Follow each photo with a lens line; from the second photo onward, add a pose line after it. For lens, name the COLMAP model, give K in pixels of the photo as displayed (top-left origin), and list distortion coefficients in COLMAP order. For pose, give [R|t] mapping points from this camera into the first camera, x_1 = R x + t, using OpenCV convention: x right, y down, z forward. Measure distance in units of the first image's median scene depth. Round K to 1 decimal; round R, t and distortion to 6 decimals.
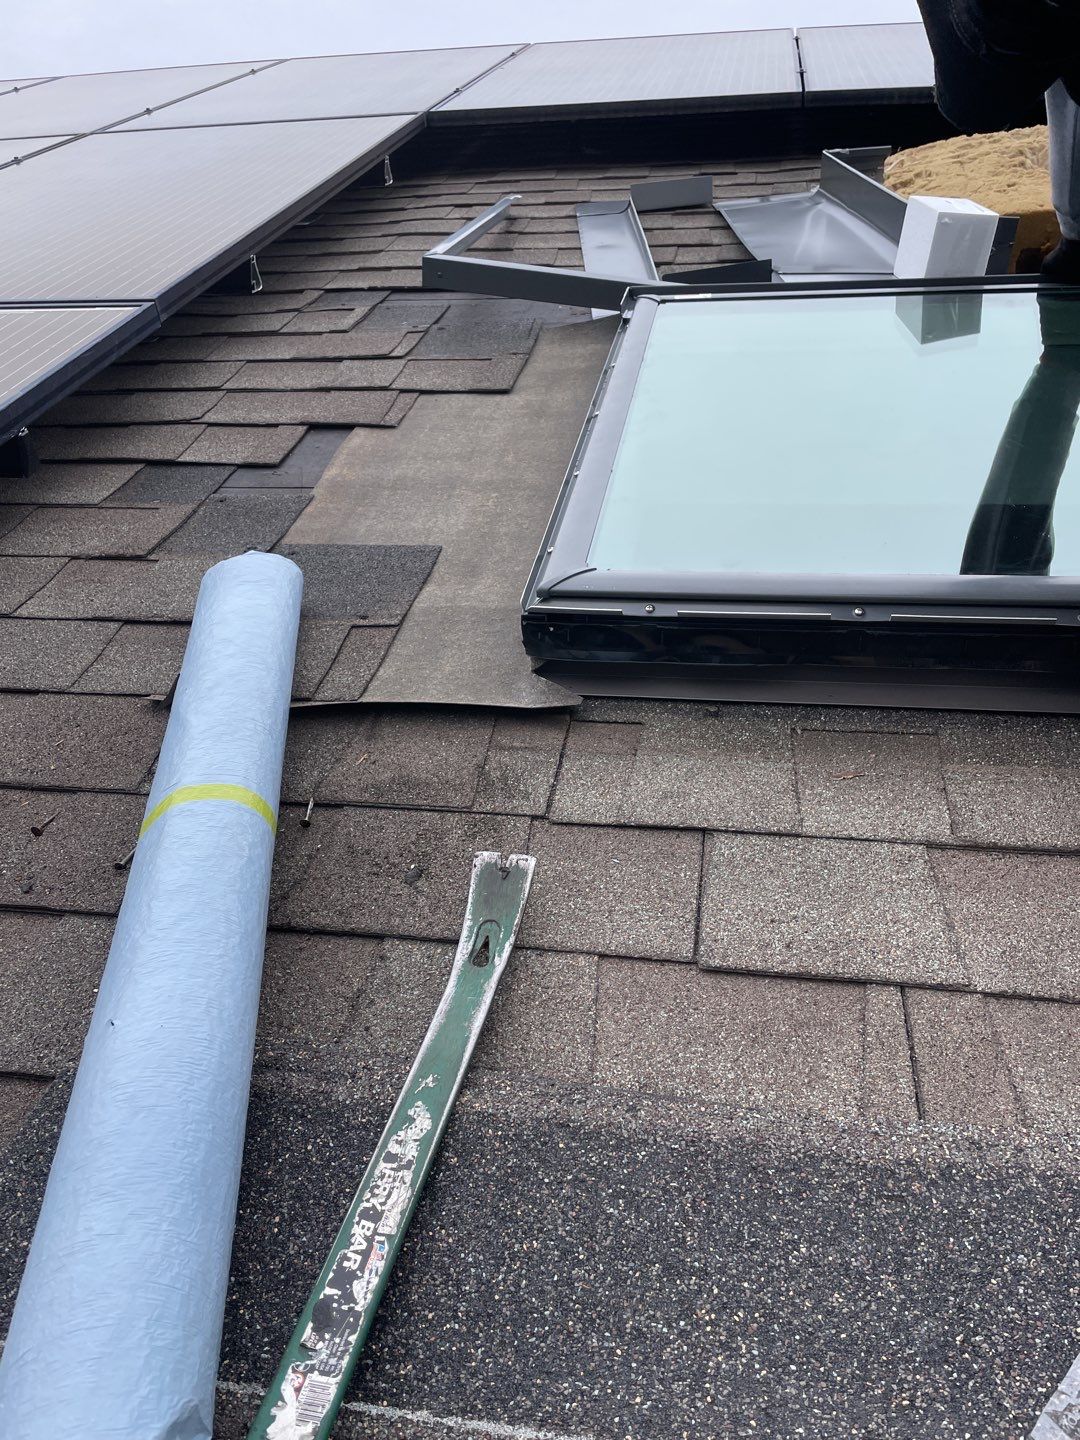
lens RADIAL K [[1091.7, 0, 545.2], [0, 1091.7, 722.5], [0, 0, 1]] dist [0.094530, -0.130584]
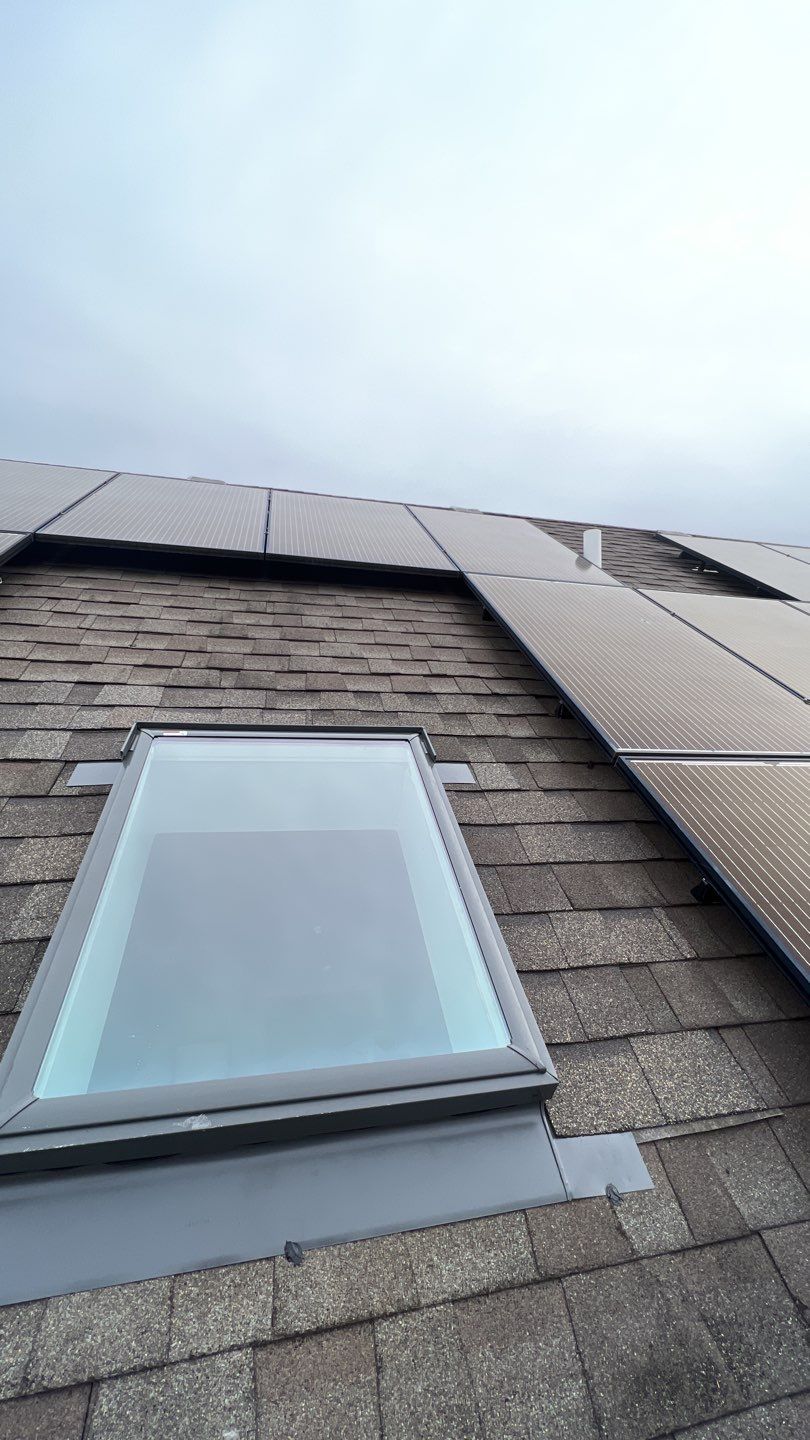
lens RADIAL K [[567.7, 0, 401.3], [0, 567.7, 717.4], [0, 0, 1]] dist [0.001631, -0.001186]
pose [[0.922107, -0.002079, 0.386929, 0.223886], [0.034692, 0.996402, -0.077324, -0.636413], [-0.385376, 0.084724, 0.918862, 0.141596]]
